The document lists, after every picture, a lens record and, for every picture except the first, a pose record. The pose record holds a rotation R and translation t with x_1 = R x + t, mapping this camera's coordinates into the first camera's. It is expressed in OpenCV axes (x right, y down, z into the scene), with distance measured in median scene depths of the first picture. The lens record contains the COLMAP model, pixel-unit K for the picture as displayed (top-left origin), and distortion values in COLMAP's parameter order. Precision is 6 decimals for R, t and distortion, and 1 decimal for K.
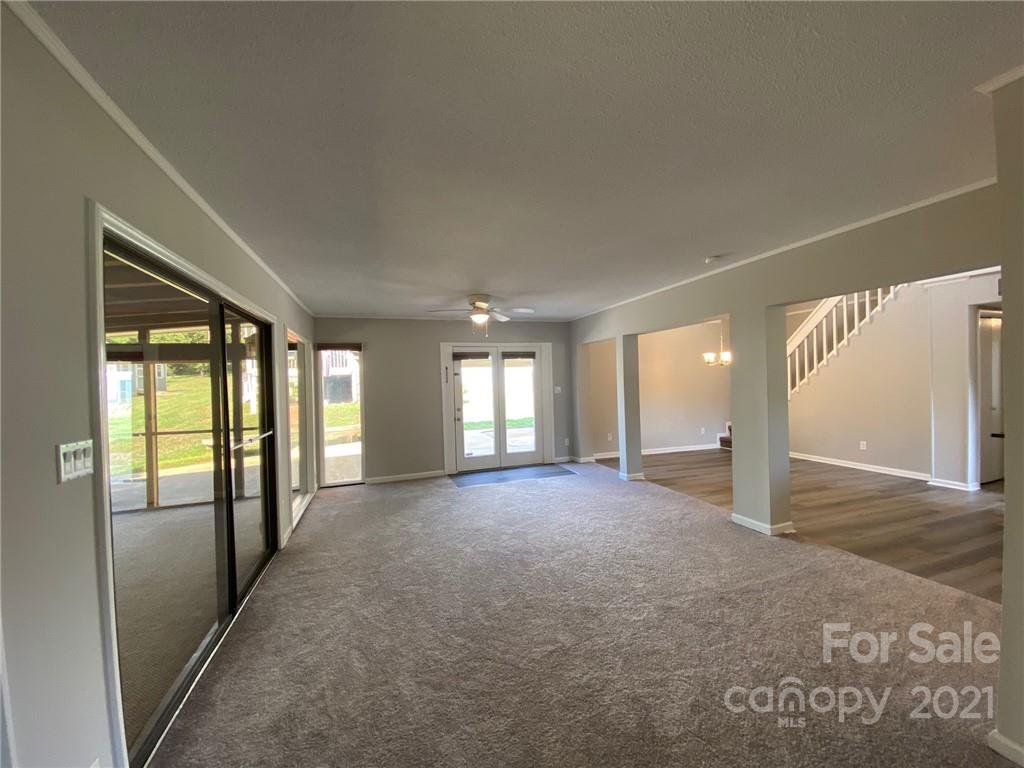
lens RADIAL K [[414.1, 0, 512.0], [0, 414.1, 384.0], [0, 0, 1]] dist [0.022419, -0.020398]
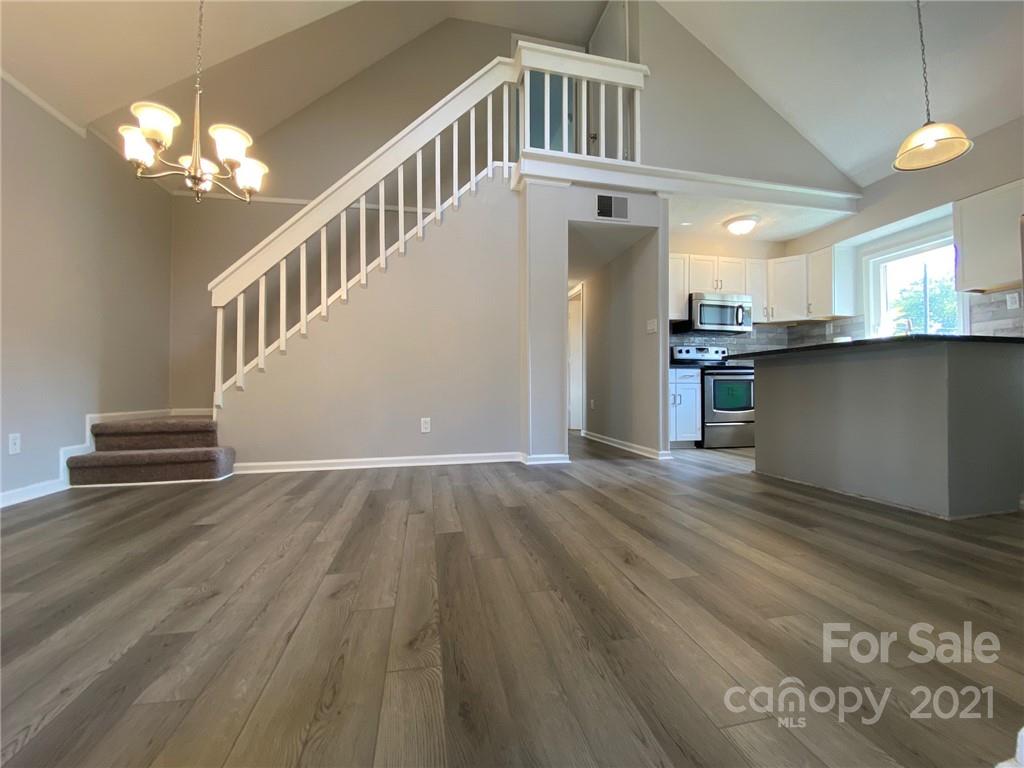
lens RADIAL K [[414.1, 0, 512.0], [0, 414.1, 384.0], [0, 0, 1]] dist [0.022419, -0.020398]
pose [[0.107409, 0.039052, 0.993448, 0.248771], [0.009293, 0.999145, -0.040280, 0.106722], [-0.994171, 0.013558, 0.106955, 0.759468]]
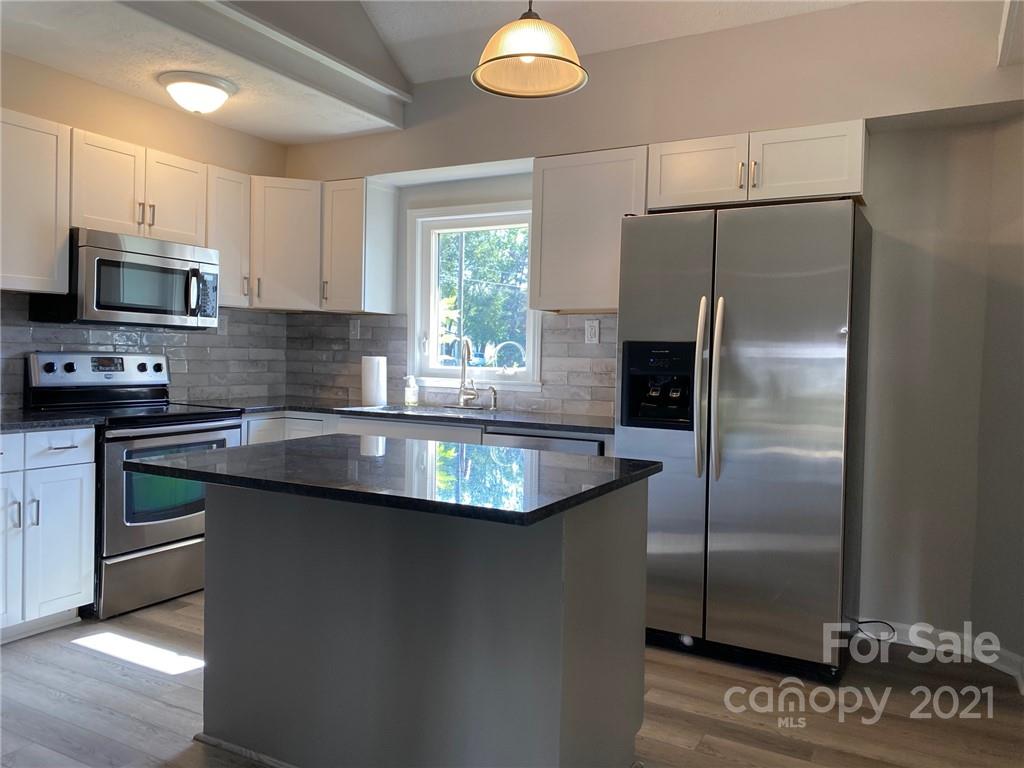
lens RADIAL K [[784.6, 0, 512.0], [0, 784.6, 384.0], [0, 0, 1]] dist [0.058705, -0.085855]
pose [[-0.682809, -0.019206, 0.730344, 0.395250], [0.000477, 0.999642, 0.026734, 0.012590], [-0.730596, 0.018603, -0.682556, 0.676713]]
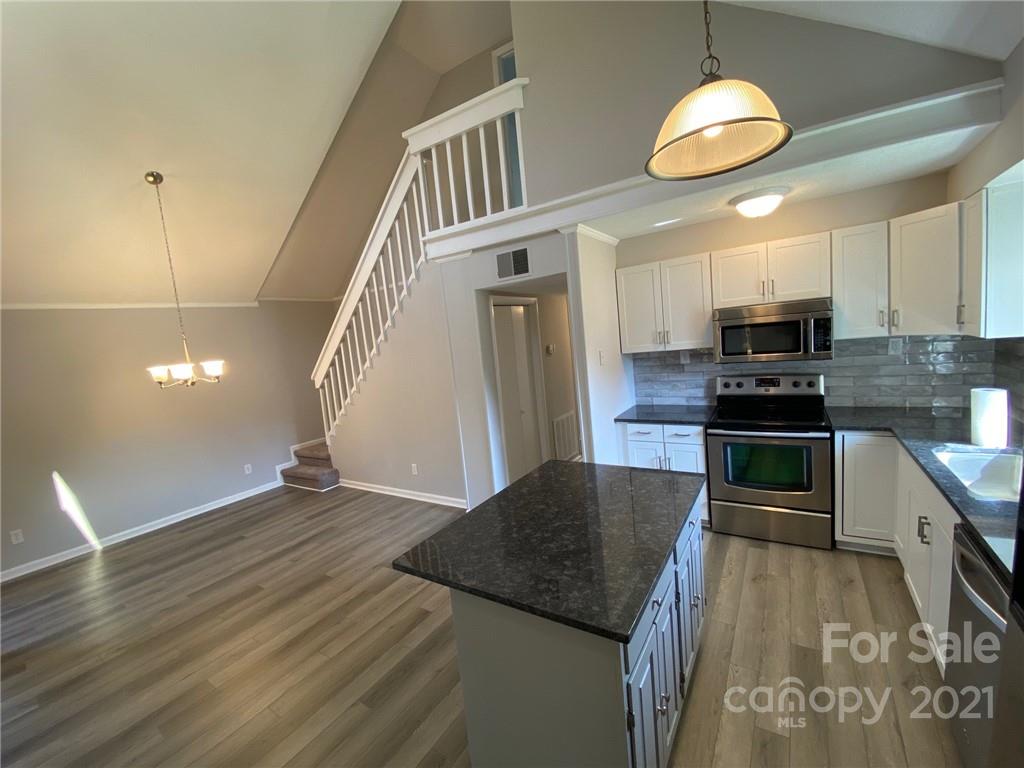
lens RADIAL K [[416.0, 0, 512.0], [0, 416.0, 384.0], [0, 0, 1]] dist [0.027298, -0.021321]
pose [[0.777953, -0.120614, 0.616637, 0.492126], [0.084075, 0.992559, 0.088075, -0.059577], [-0.622672, -0.016674, 0.782305, 0.263232]]
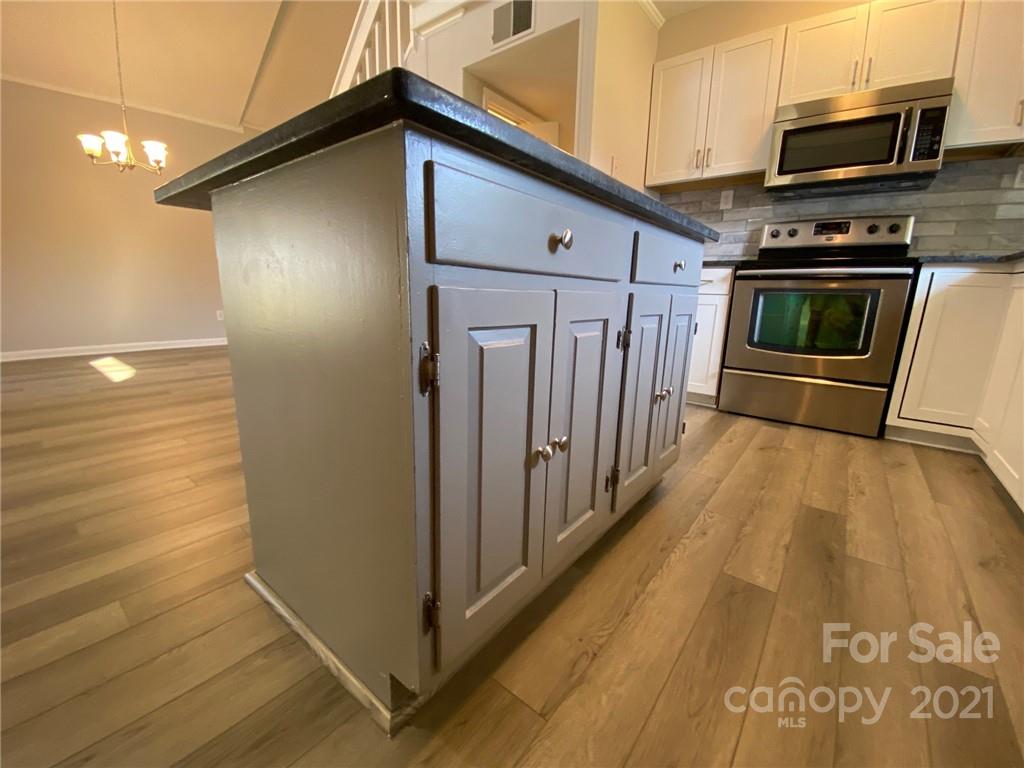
lens RADIAL K [[414.1, 0, 512.0], [0, 414.1, 384.0], [0, 0, 1]] dist [0.022419, -0.020398]
pose [[0.834841, -0.074288, 0.545456, 0.598566], [-0.040740, 0.979798, 0.195797, 0.093614], [-0.548982, -0.185682, 0.814949, 0.297367]]
